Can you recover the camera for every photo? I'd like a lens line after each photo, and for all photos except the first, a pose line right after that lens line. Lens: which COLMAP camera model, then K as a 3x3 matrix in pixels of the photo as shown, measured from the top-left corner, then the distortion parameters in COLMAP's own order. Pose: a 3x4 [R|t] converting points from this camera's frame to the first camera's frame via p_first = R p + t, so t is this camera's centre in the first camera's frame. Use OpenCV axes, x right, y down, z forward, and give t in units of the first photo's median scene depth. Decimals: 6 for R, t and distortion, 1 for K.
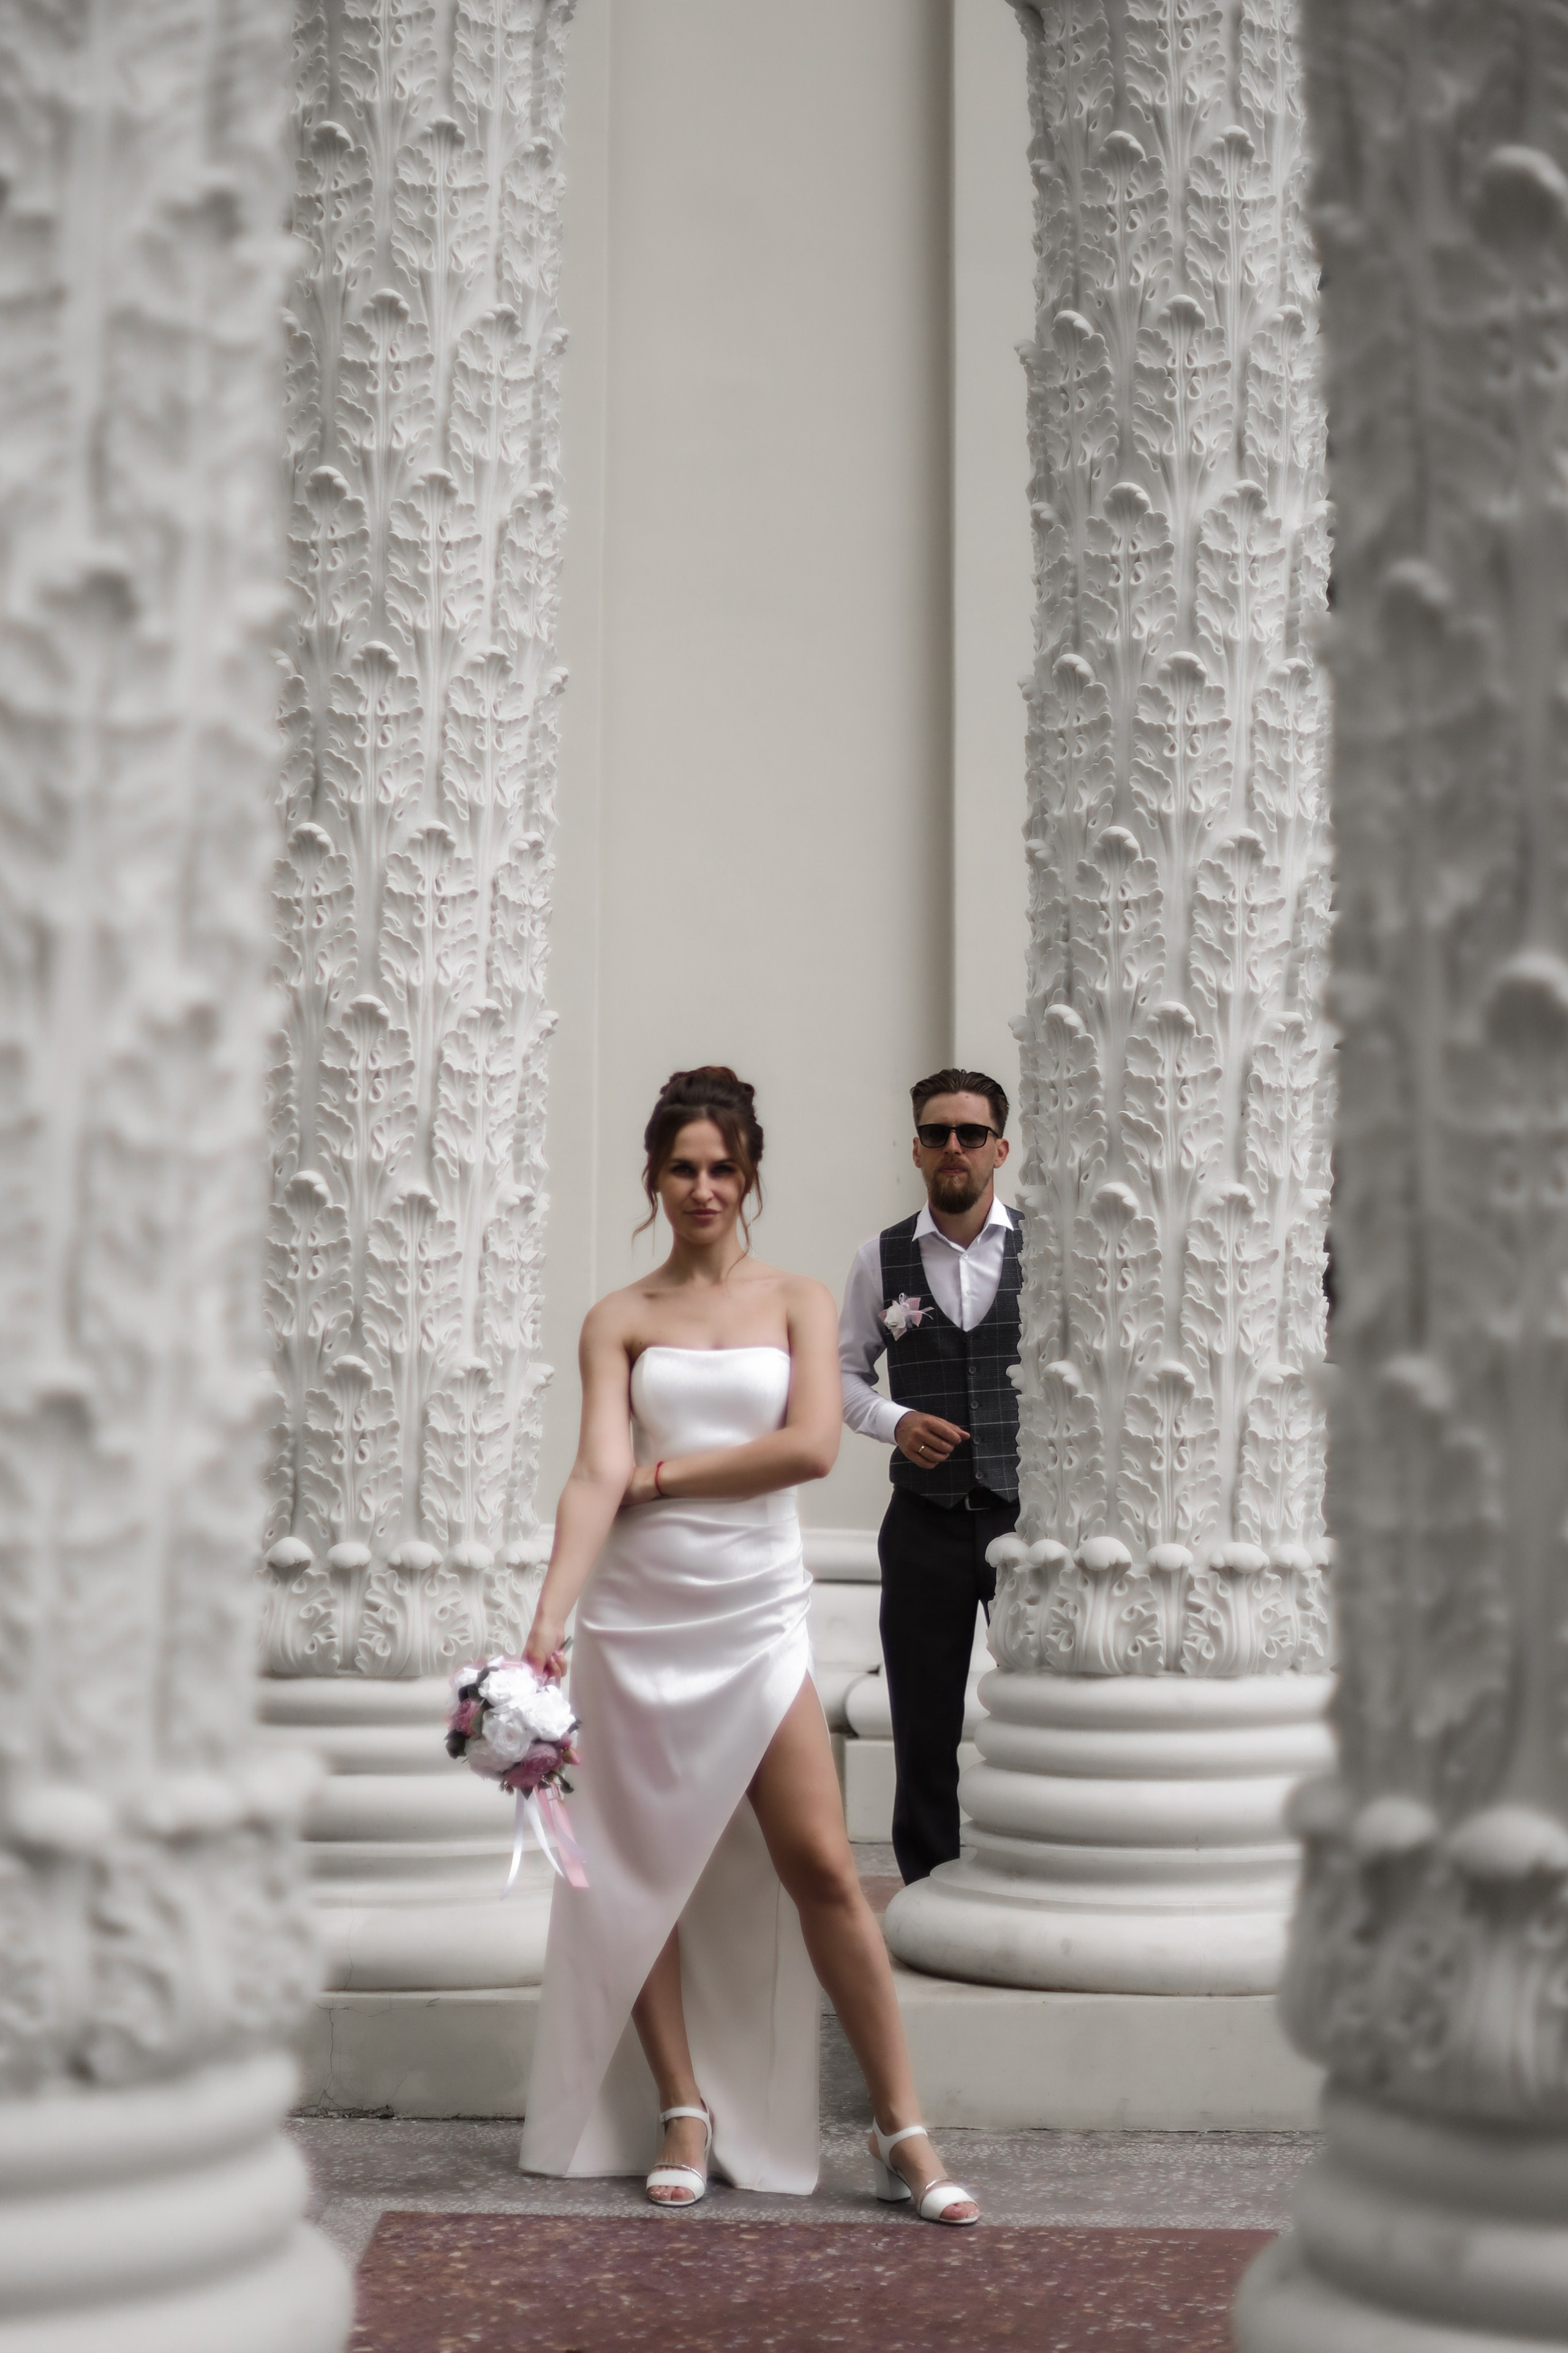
lens RADIAL K [[3416.0, 0, 782.2], [0, 3416.0, 1195.8], [0, 0, 1]] dist [-0.143087, 0.000000]
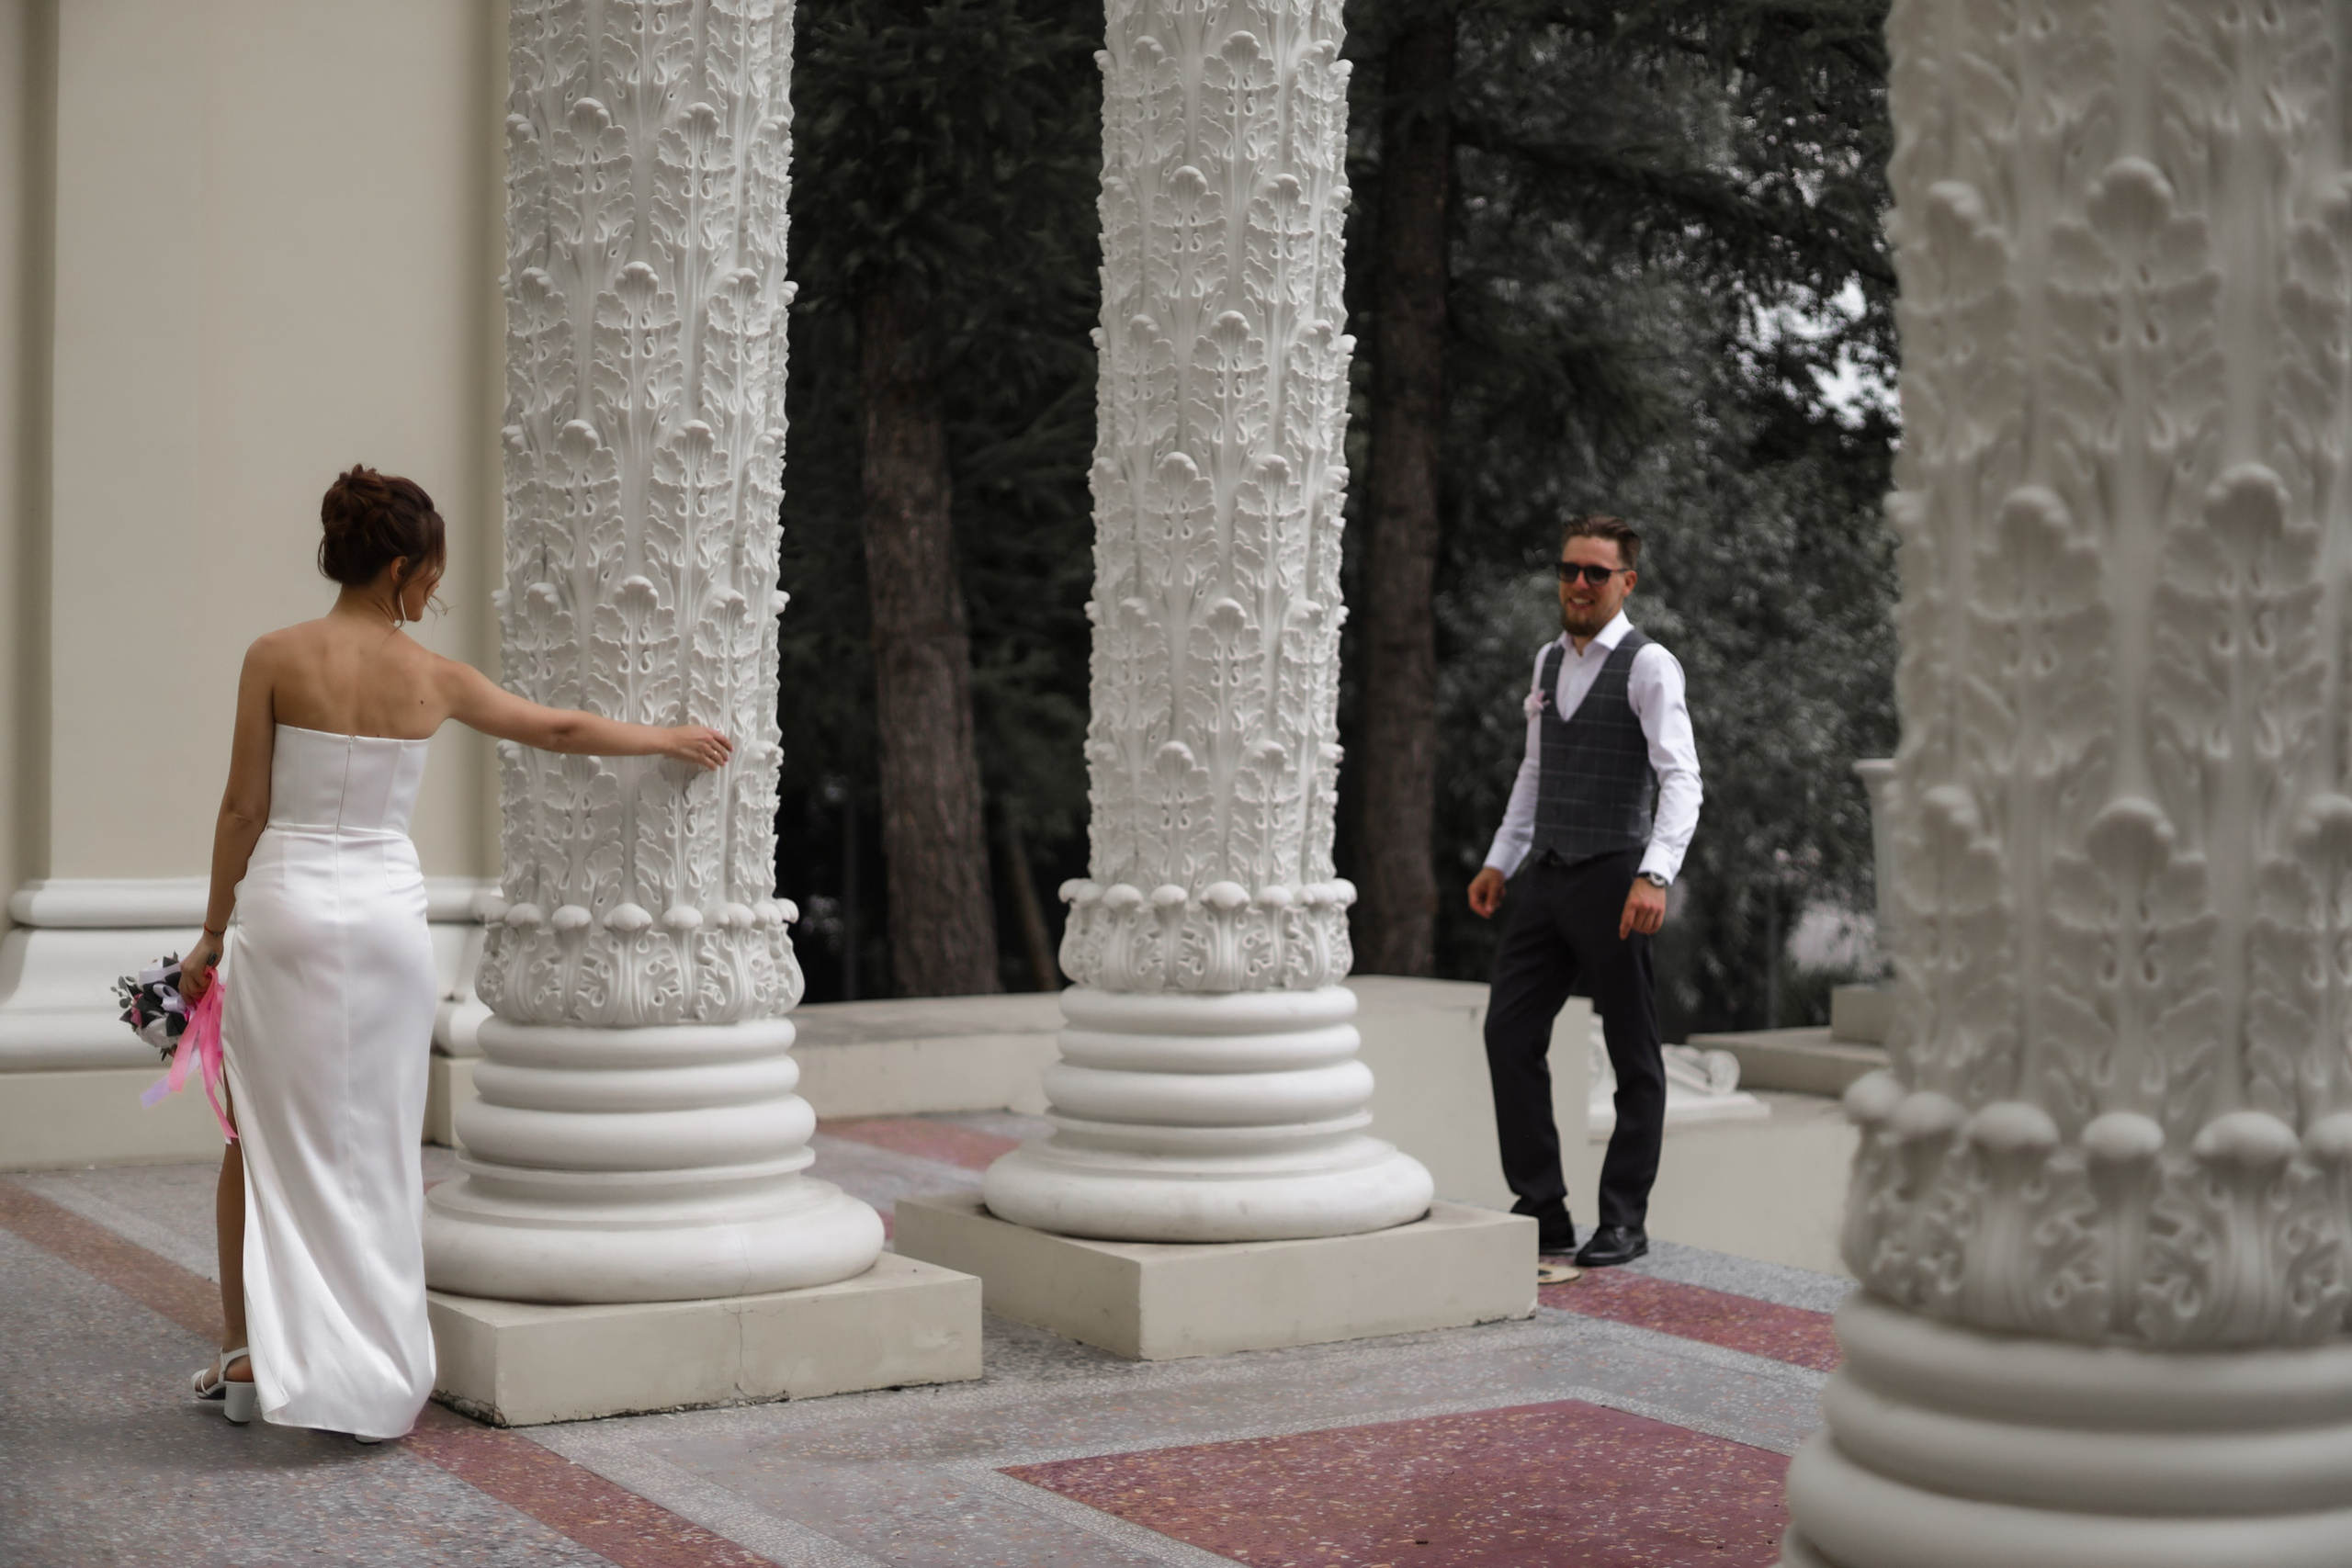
lens RADIAL K [[3414.5, 0, 1186.1], [0, 3414.5, 782.9], [0, 0, 1]] dist [-0.143087, 0.000000]
pose [[0.825074, -0.012648, 0.564883, -0.621323], [-0.022288, 0.998243, 0.054905, -0.004619], [-0.564585, -0.057891, 0.823342, -0.020697]]
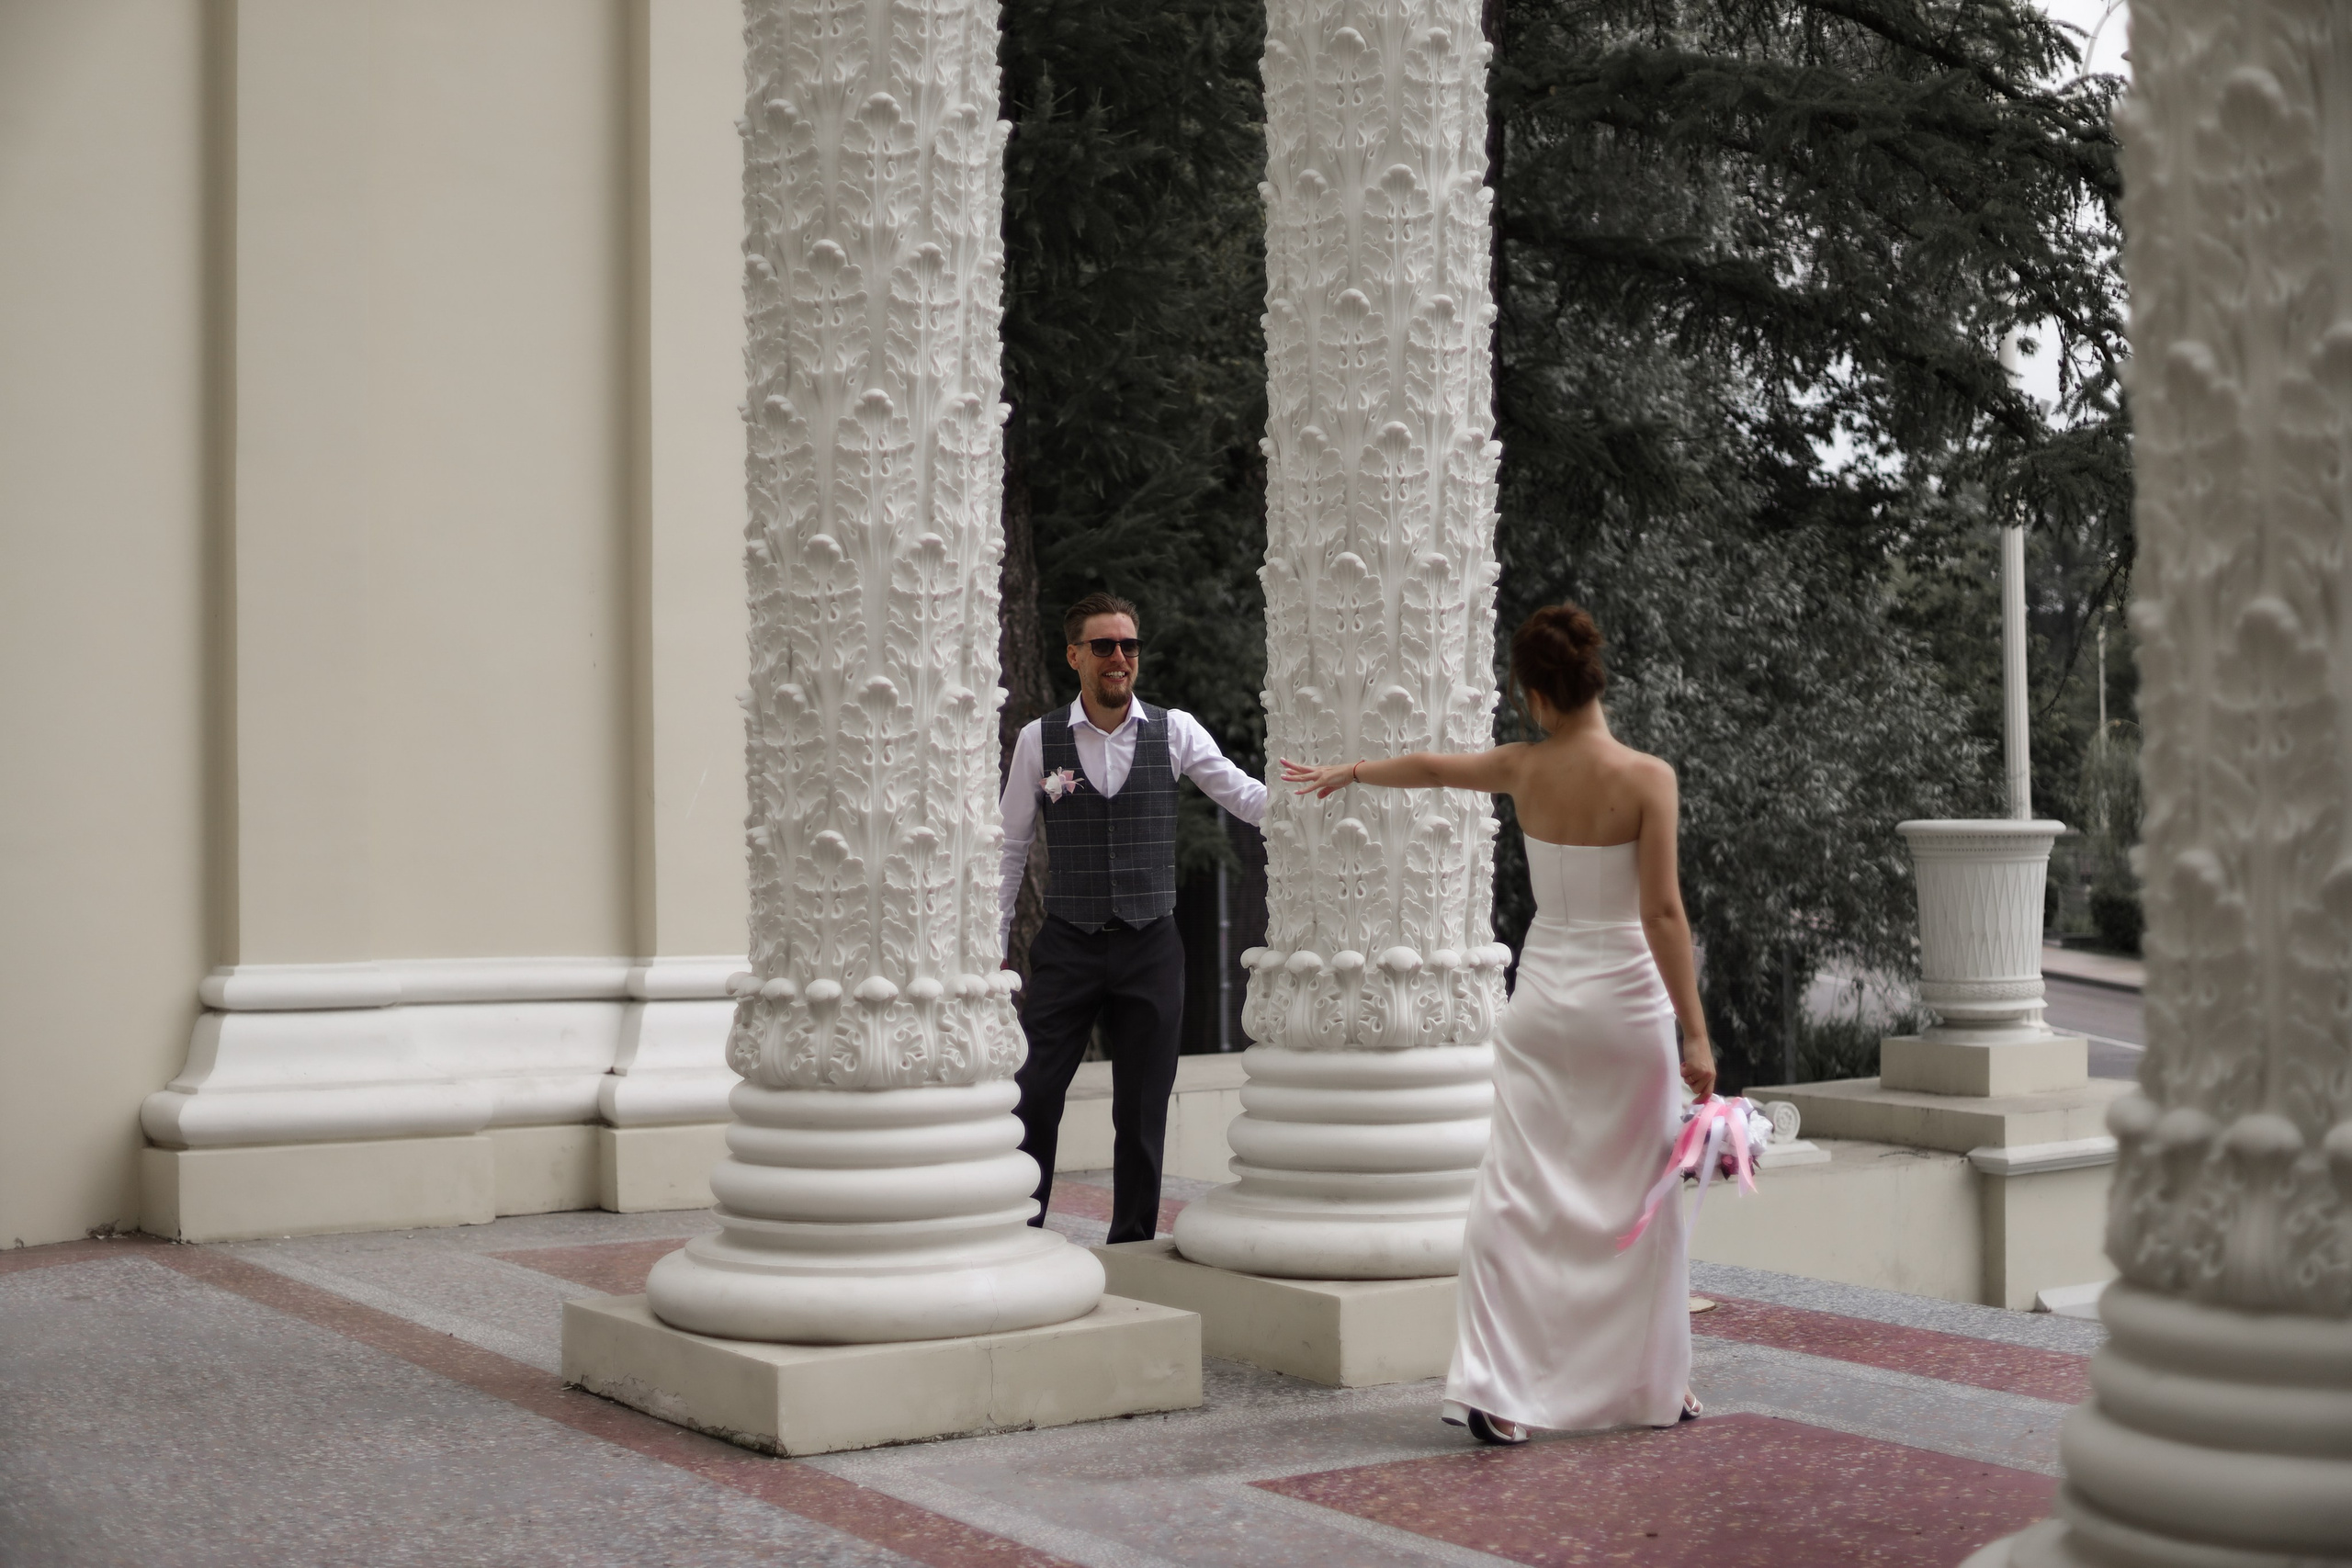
lens RADIAL K [[3414.5, 0, 1166.8], [0, 3414.5, 781.4], [0, 0, 1]] dist [-0.143087, 0.000000]
pose [[0.821321, -0.015834, 0.570247, -0.751936], [-0.004472, 0.999405, 0.034192, -0.011767], [-0.570449, -0.030633, 0.820761, -0.059960]]
